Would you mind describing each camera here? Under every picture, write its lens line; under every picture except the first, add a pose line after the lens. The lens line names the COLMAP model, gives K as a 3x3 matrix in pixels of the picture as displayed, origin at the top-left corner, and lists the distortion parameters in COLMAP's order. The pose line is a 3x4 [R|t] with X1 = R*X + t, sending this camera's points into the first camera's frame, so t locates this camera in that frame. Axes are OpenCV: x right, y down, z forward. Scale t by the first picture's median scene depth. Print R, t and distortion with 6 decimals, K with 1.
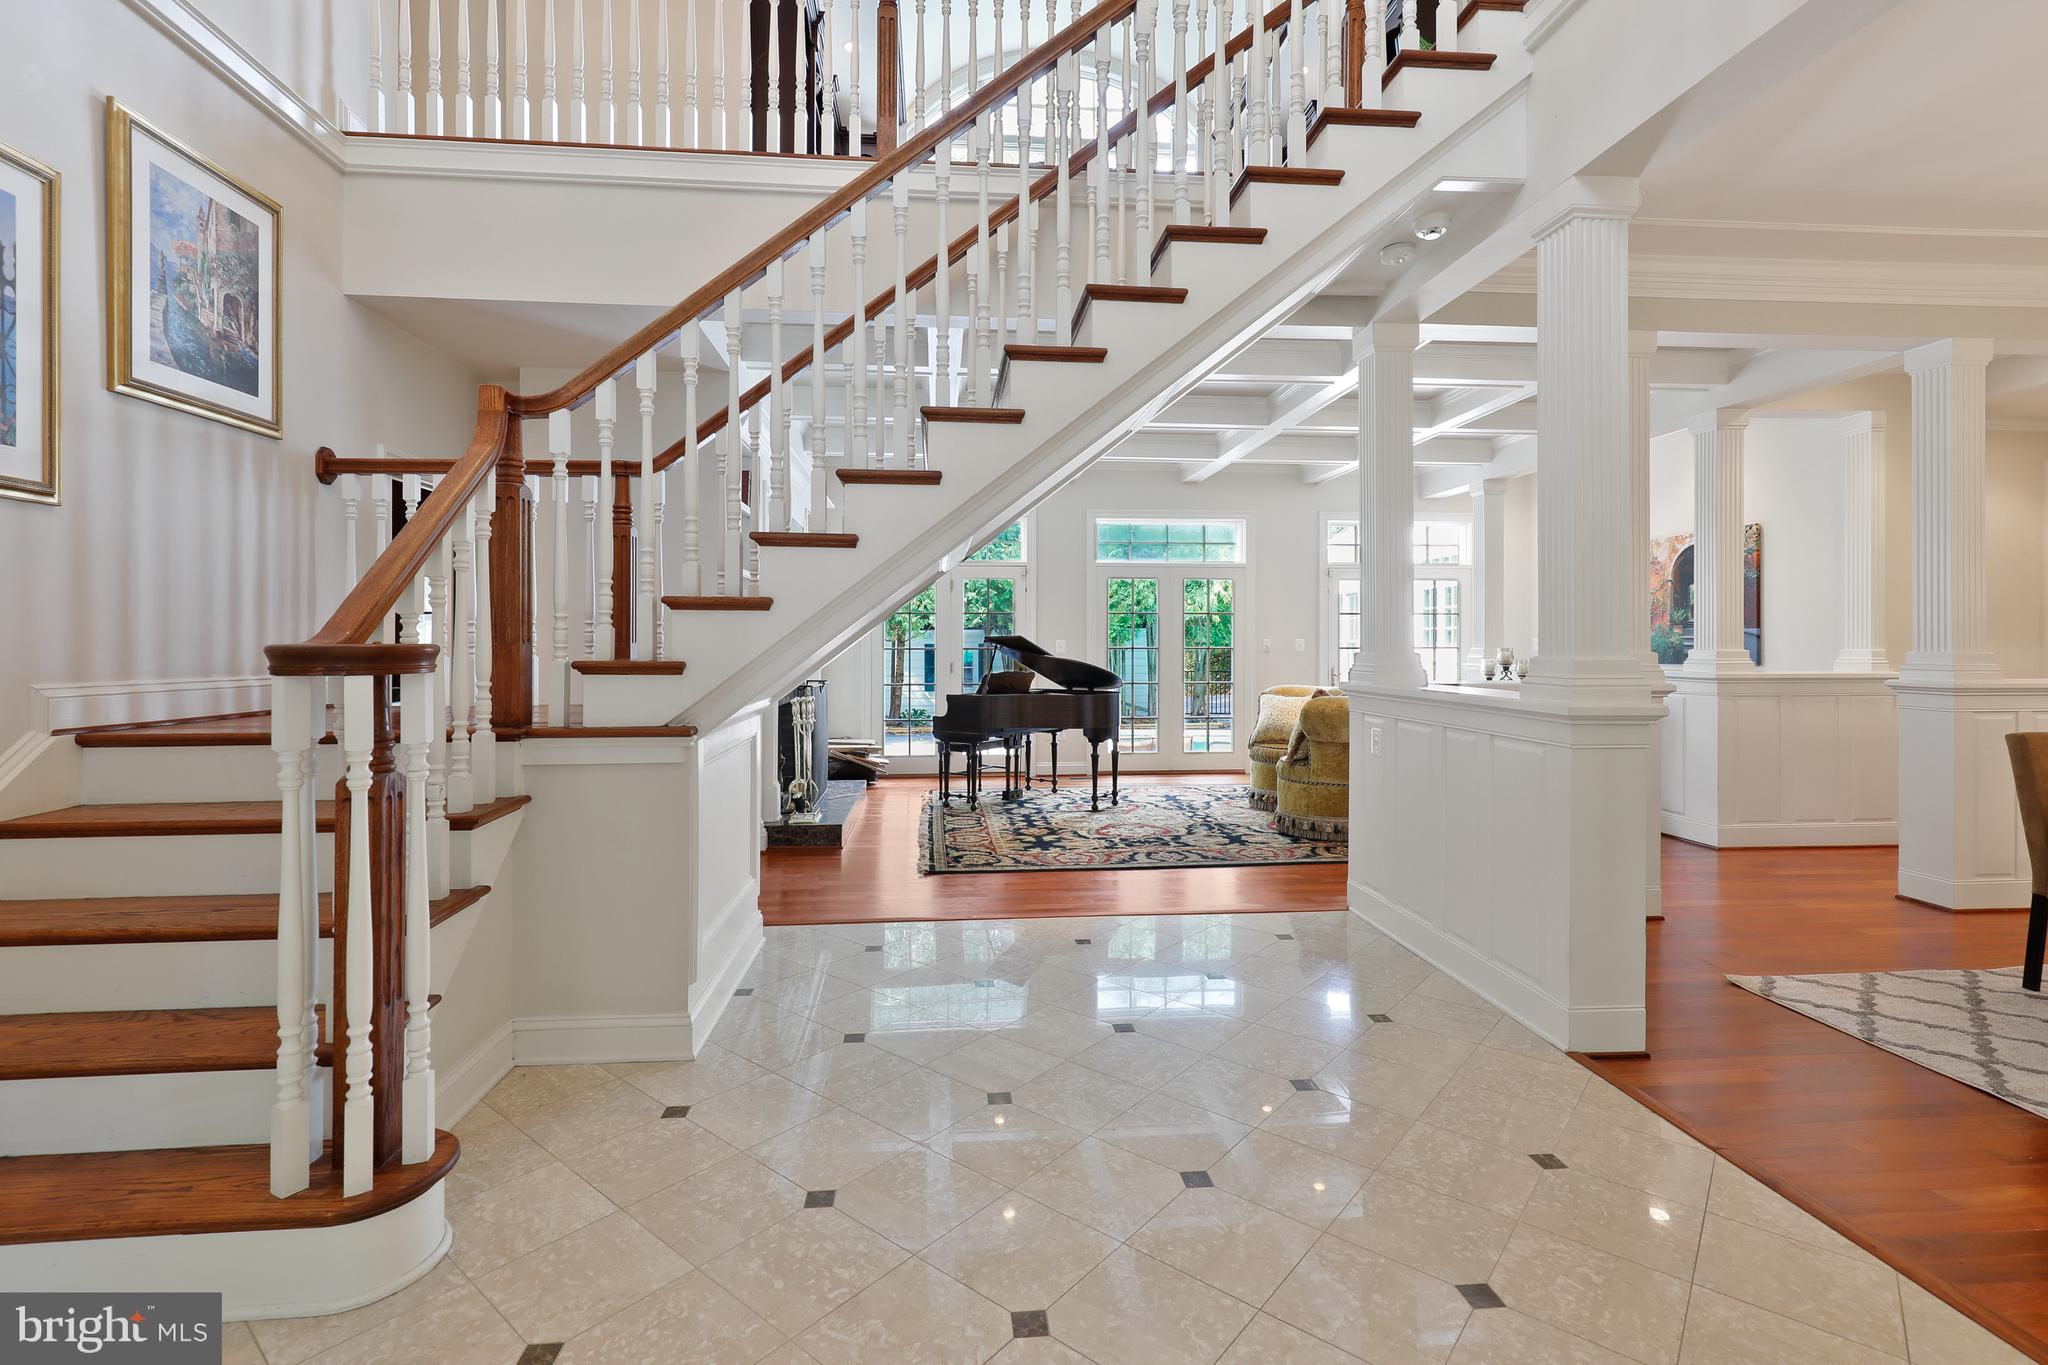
lens RADIAL K [[943.8, 0, 1022.1], [0, 943.8, 656.8], [0, 0, 1]] dist [0.003541, 0.000513]
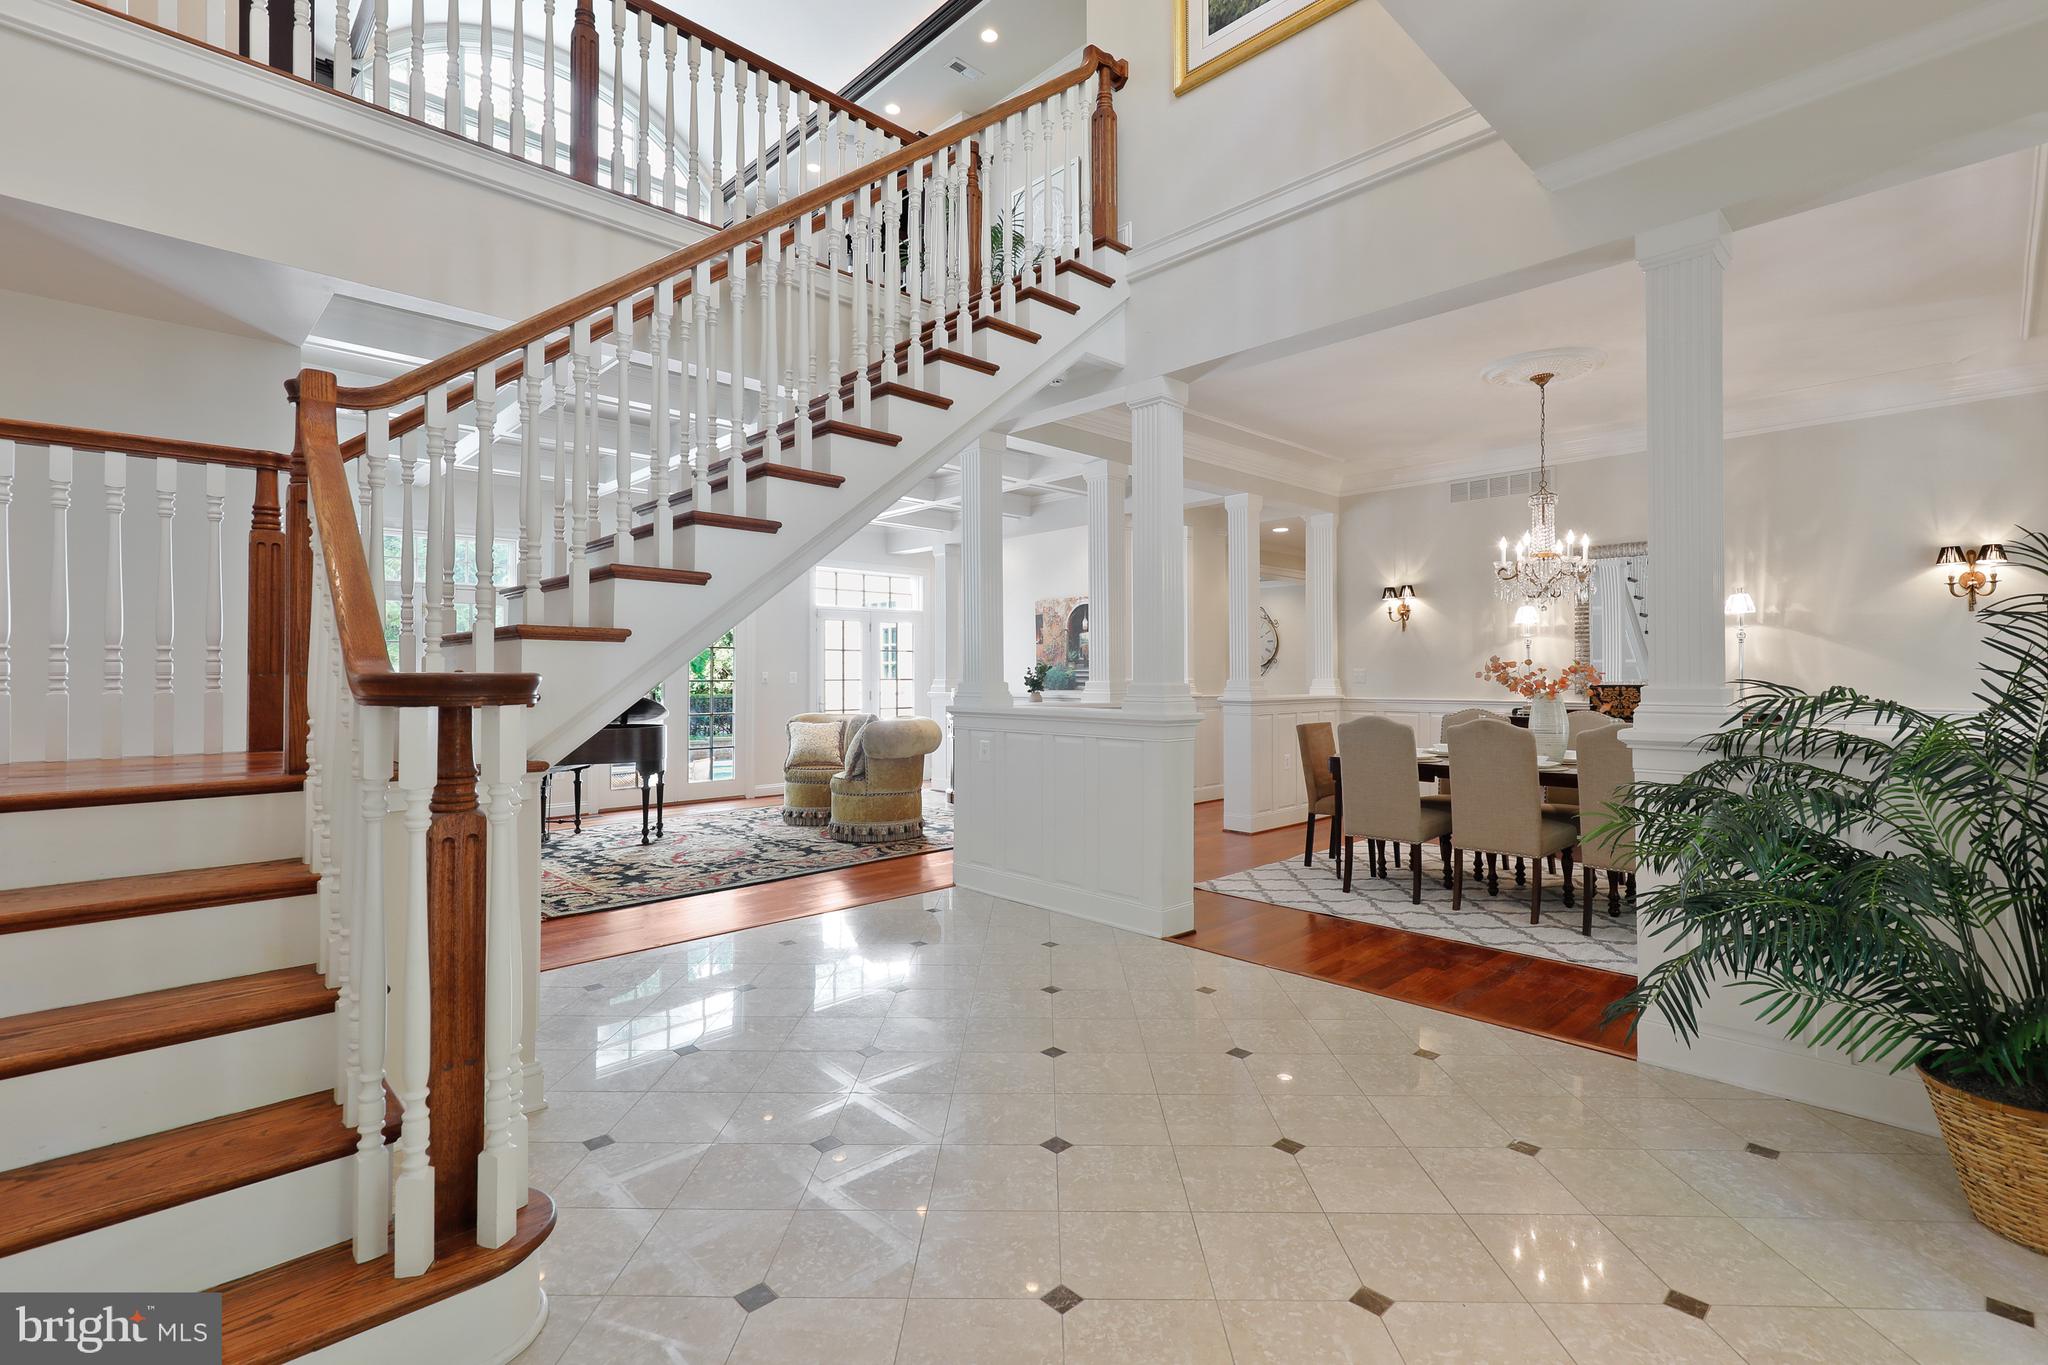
lens RADIAL K [[931.7, 0, 1024.0], [0, 931.7, 682.5], [0, 0, 1]] dist [0.002386, -0.000071]
pose [[0.779026, -0.006913, 0.626953, -0.432645], [0.012734, 0.999907, -0.004798, 0.003781], [-0.626862, 0.011721, 0.779042, -0.039241]]
